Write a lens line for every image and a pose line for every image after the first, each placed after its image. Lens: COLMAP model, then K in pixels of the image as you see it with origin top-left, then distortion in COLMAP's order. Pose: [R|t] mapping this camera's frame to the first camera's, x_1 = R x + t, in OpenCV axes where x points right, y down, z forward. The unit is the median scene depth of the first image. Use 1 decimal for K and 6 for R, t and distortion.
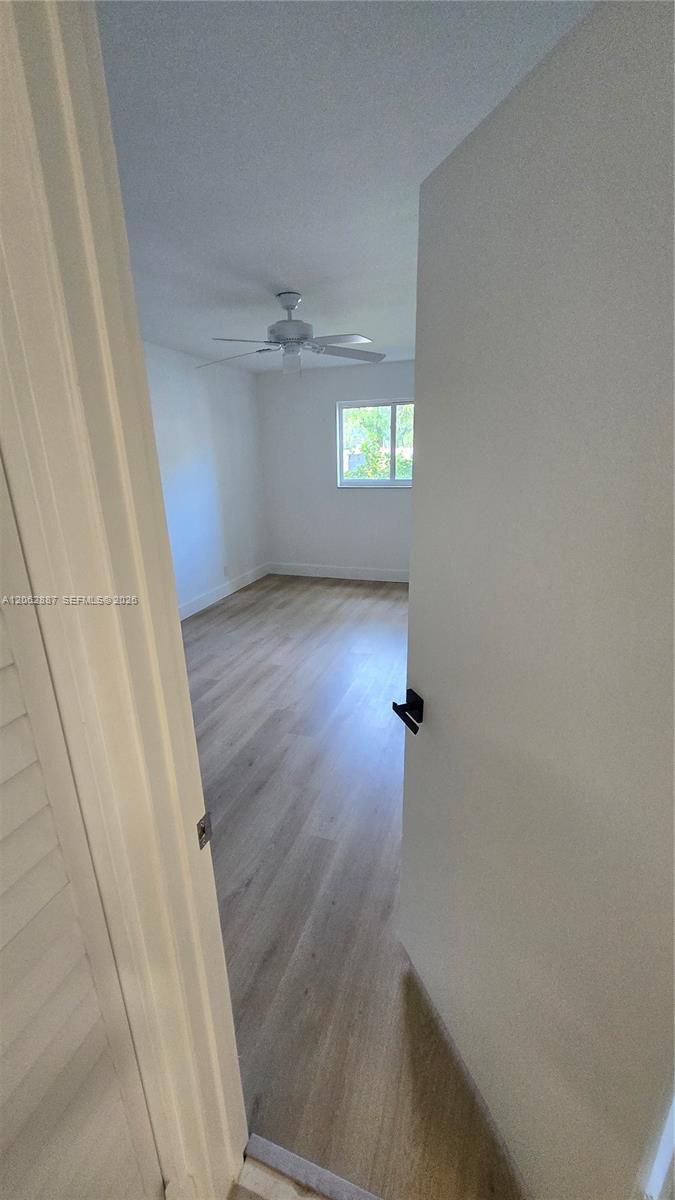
lens RADIAL K [[472.0, 0, 342.8], [0, 472.0, 624.2], [0, 0, 1]] dist [0.000353, 0.000252]
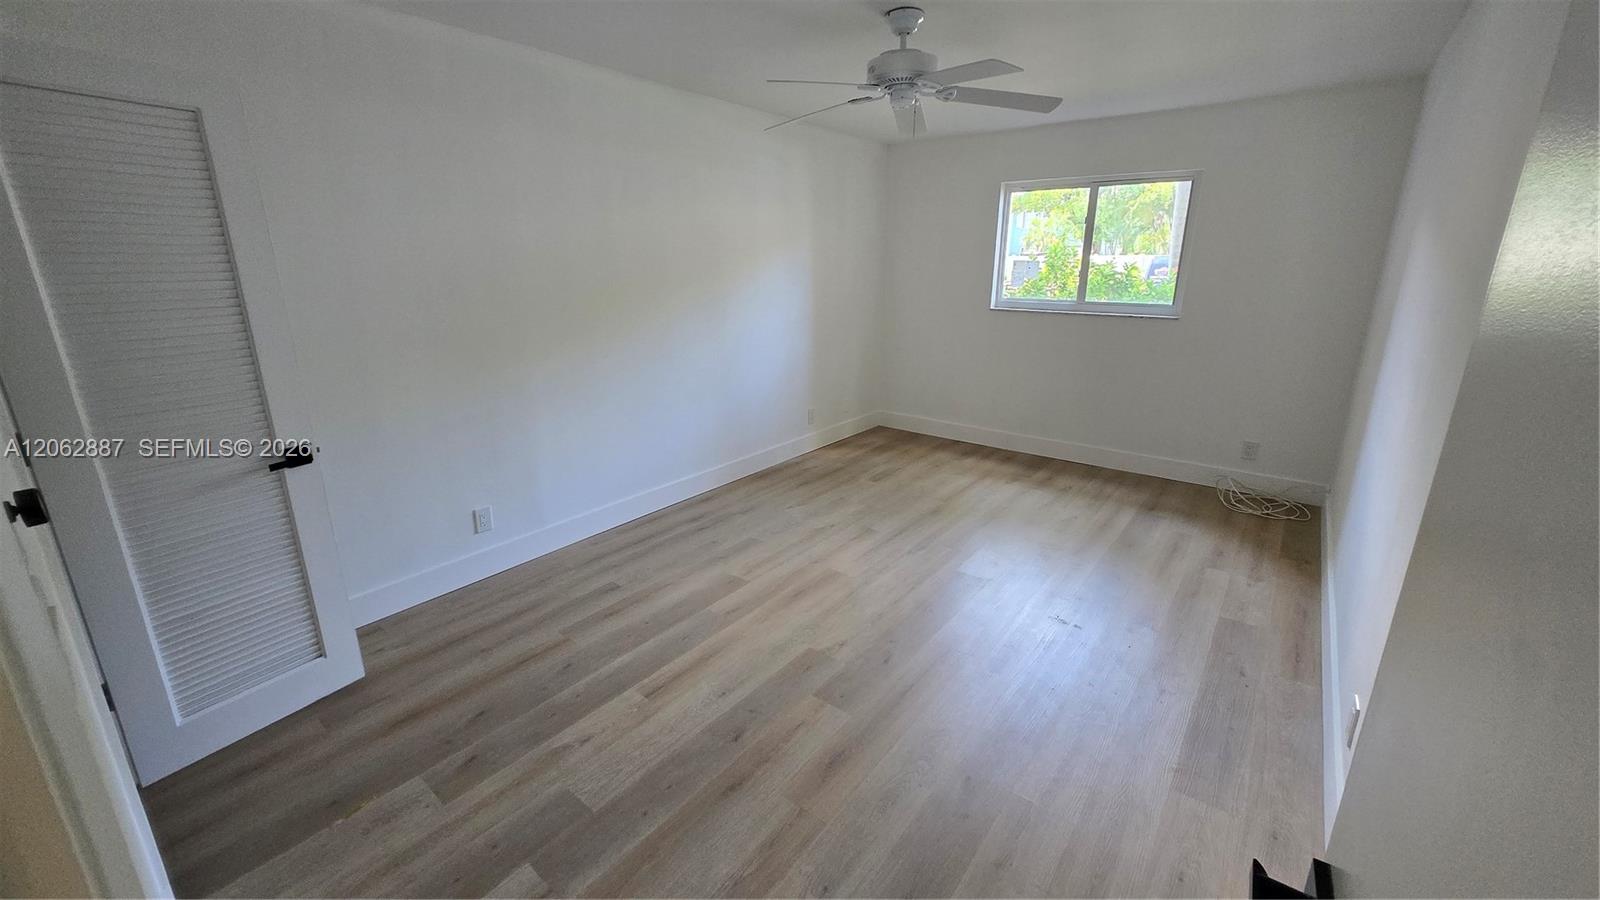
lens RADIAL K [[629.3, 0, 814.0], [0, 629.3, 452.2], [0, 0, 1]] dist [0.000353, 0.000252]
pose [[0.942321, 0.122089, -0.311650, 0.063926], [-0.136875, 0.990249, -0.025934, -0.039900], [0.305445, 0.067096, 0.949843, 0.113447]]
